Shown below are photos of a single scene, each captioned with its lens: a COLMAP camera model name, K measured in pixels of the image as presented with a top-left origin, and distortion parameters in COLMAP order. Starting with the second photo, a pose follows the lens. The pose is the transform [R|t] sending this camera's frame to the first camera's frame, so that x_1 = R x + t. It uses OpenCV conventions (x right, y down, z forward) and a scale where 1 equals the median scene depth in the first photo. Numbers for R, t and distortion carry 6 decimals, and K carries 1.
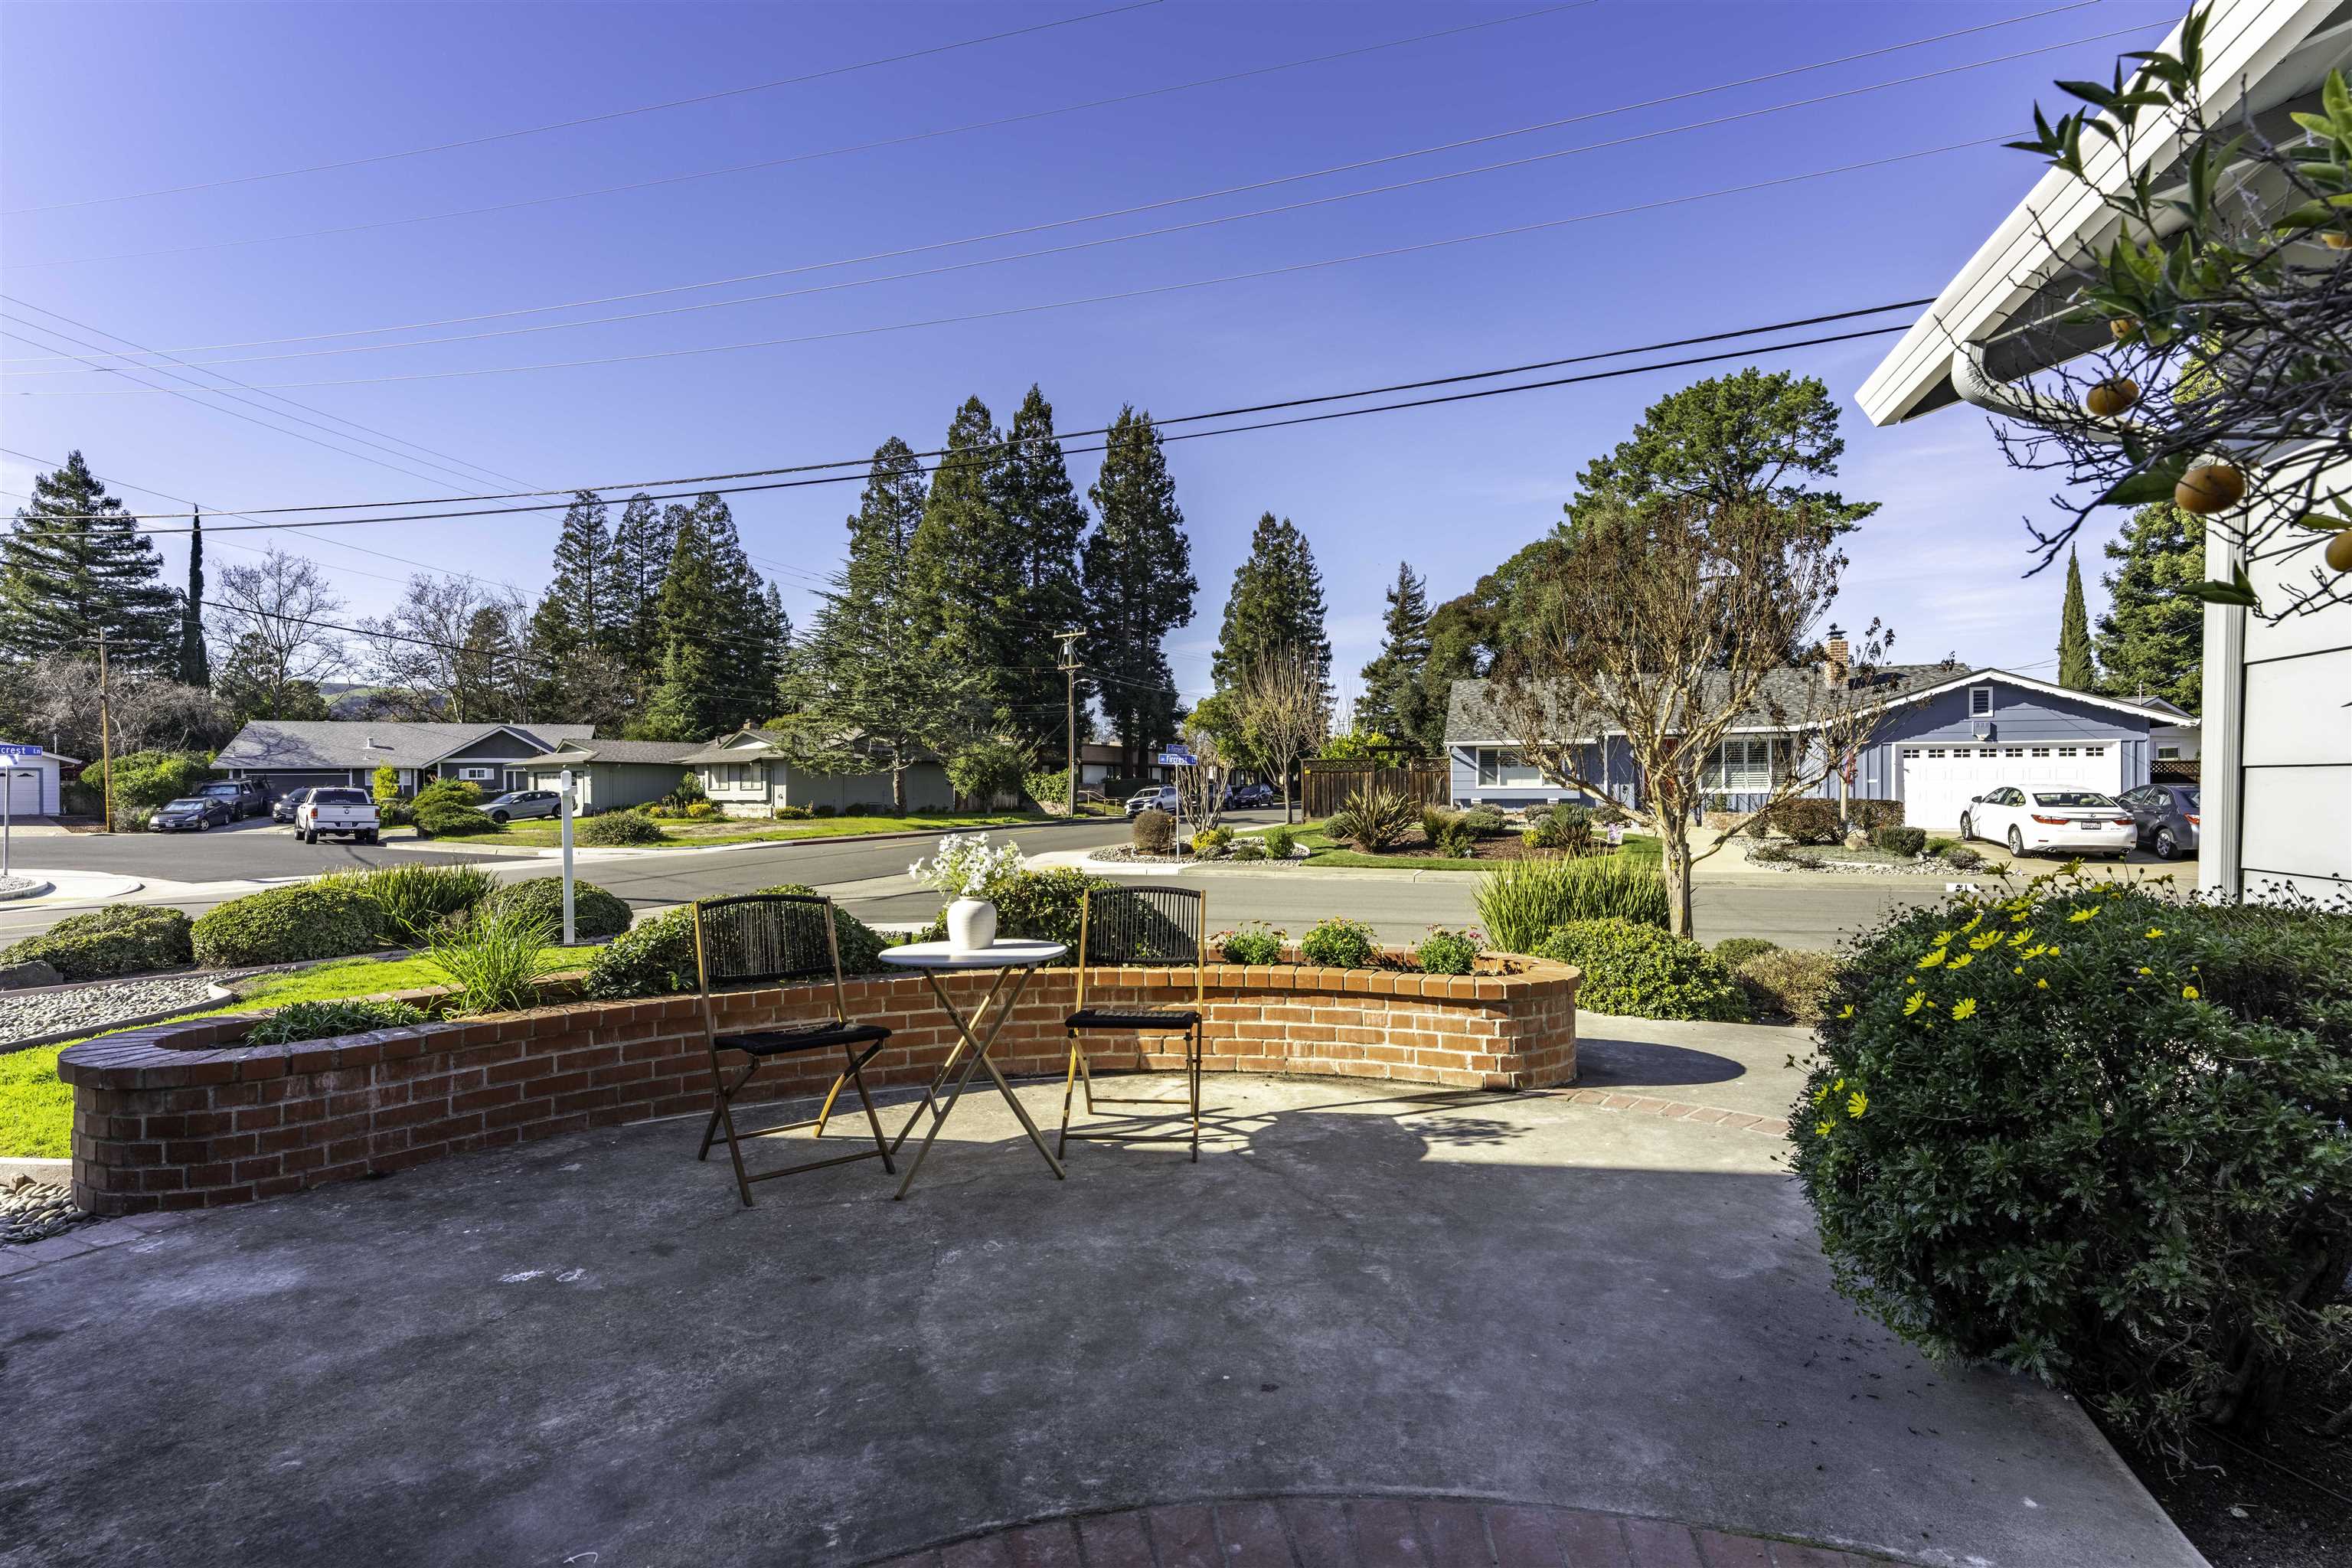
lens RADIAL K [[1154.1, 0, 1176.0], [0, 1154.1, 784.0], [0, 0, 1]] dist [0.002276, 0.000108]
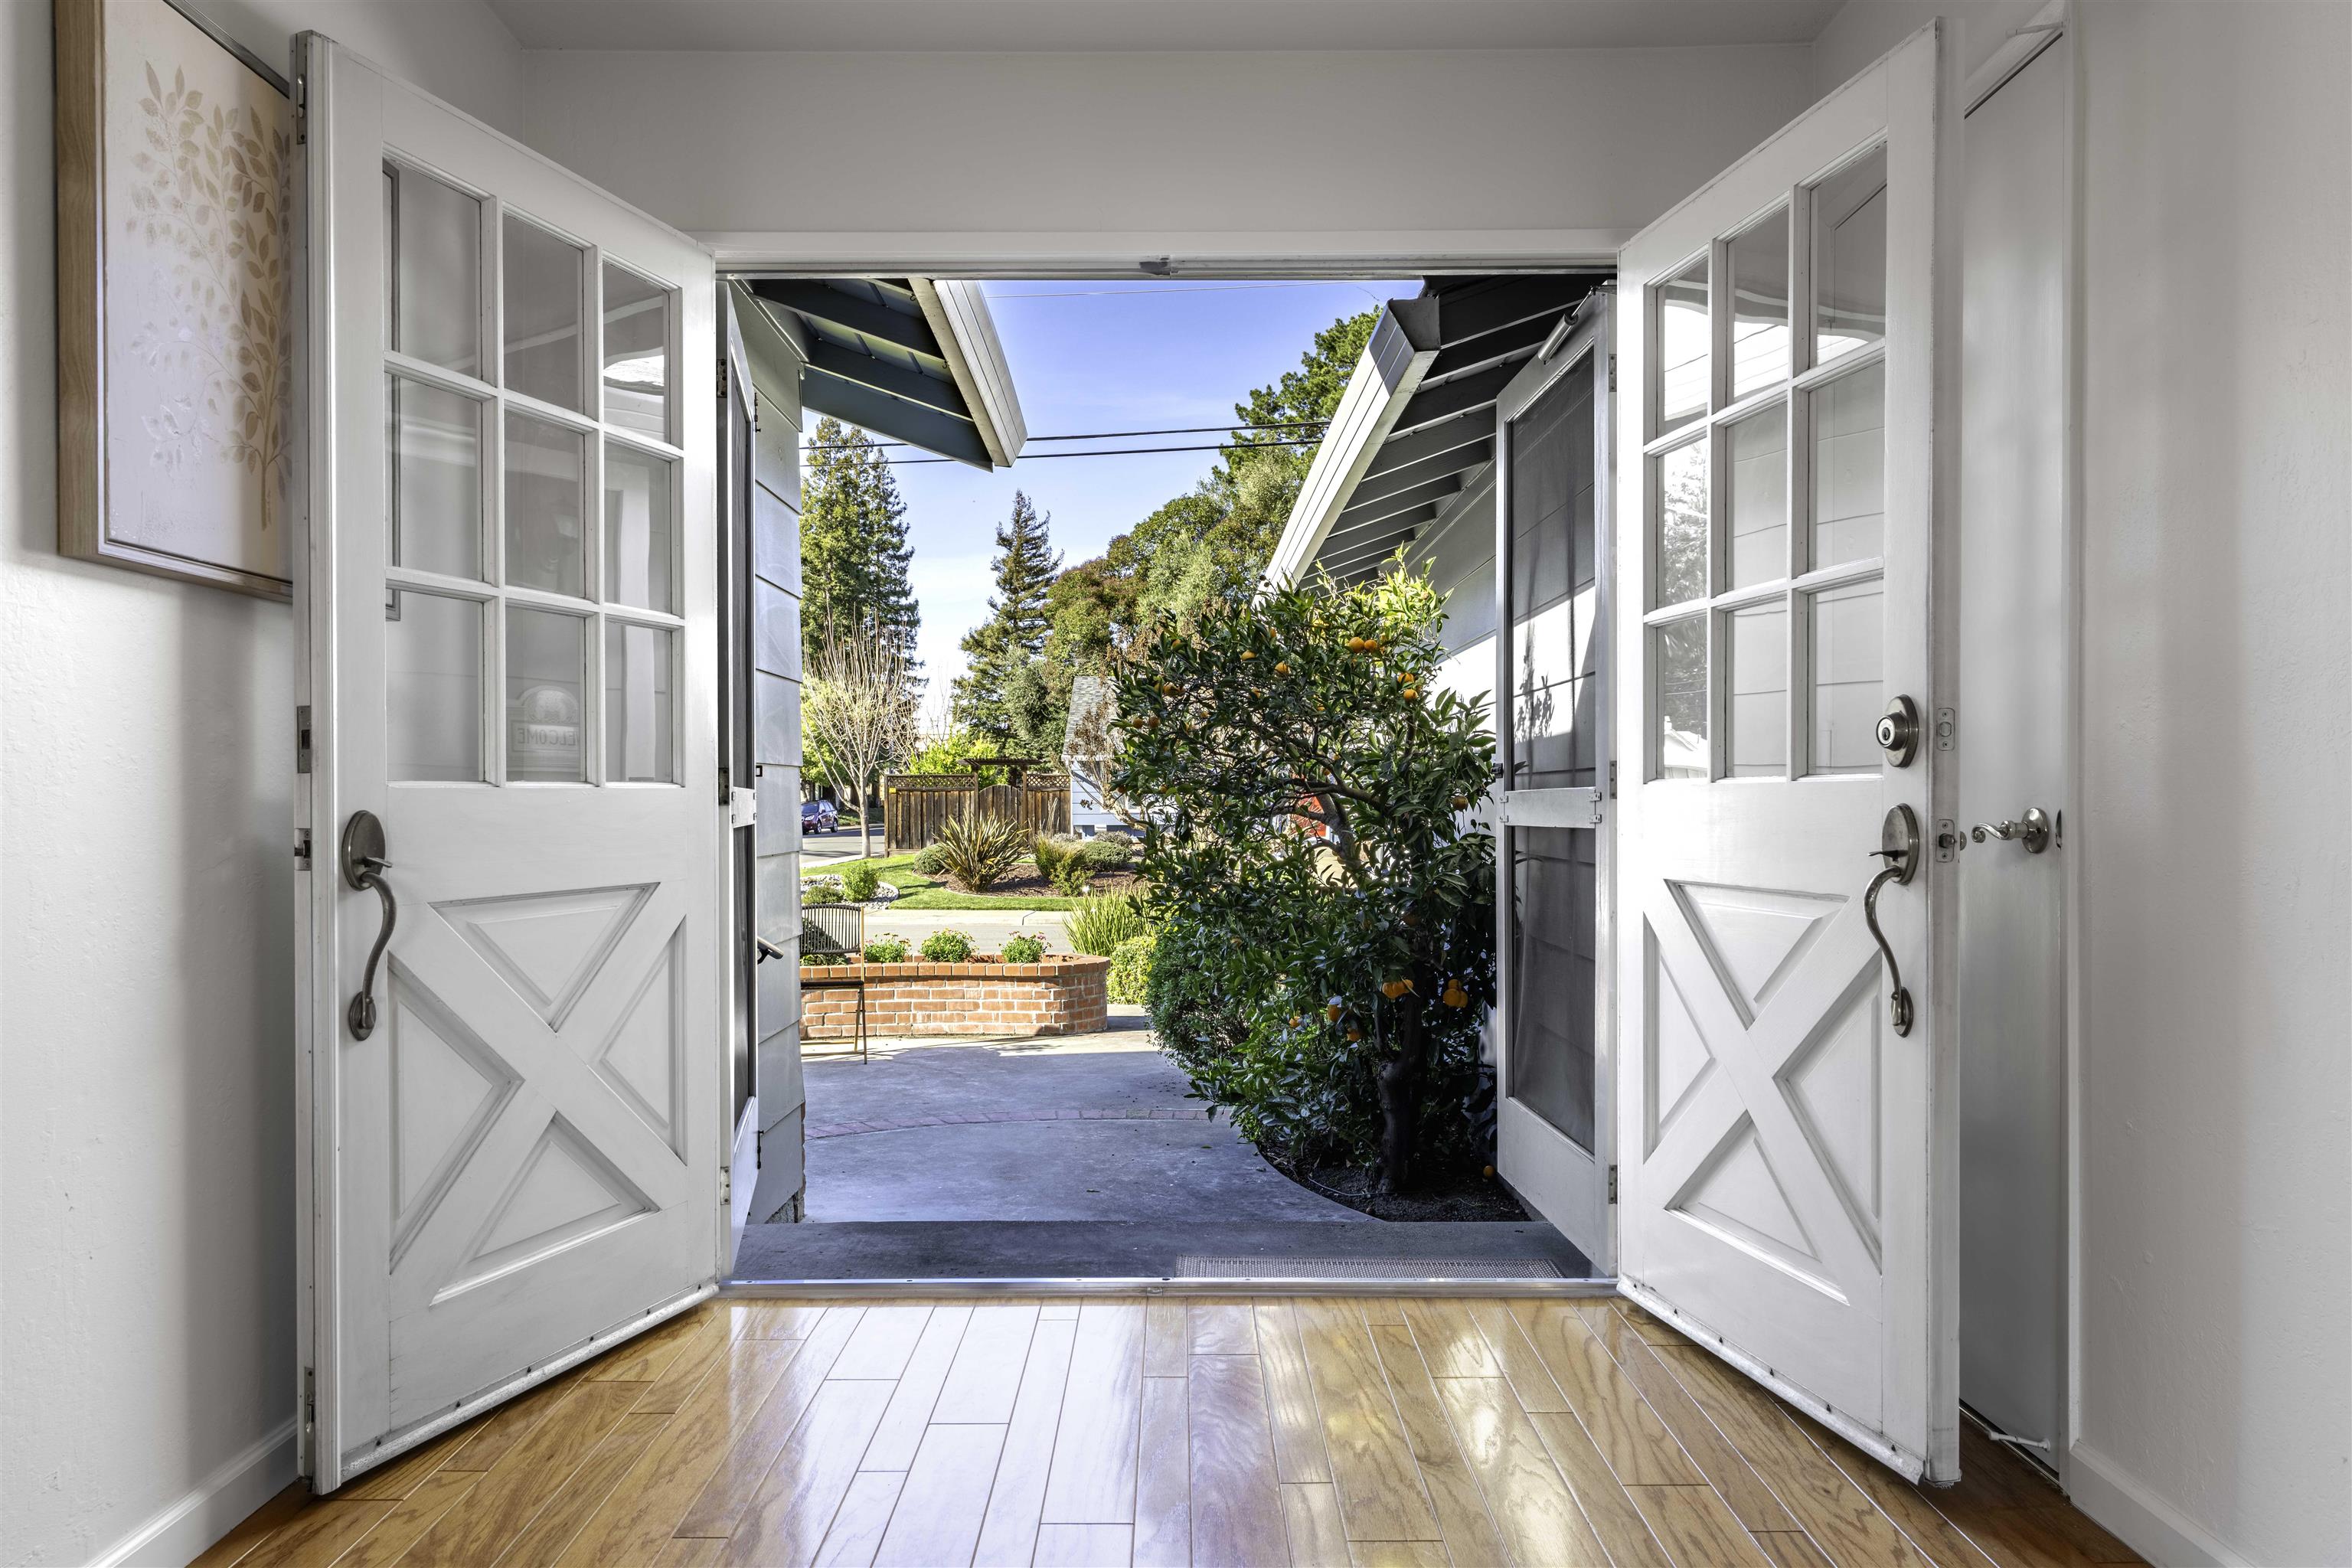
lens RADIAL K [[1872.6, 0, 1176.0], [0, 1872.6, 784.0], [0, 0, 1]] dist [0.000116, 0.000021]
pose [[0.962645, 0.002699, 0.270755, -0.047159], [-0.001945, 0.999993, -0.003054, -0.012001], [-0.270761, 0.002413, 0.962644, -0.286137]]
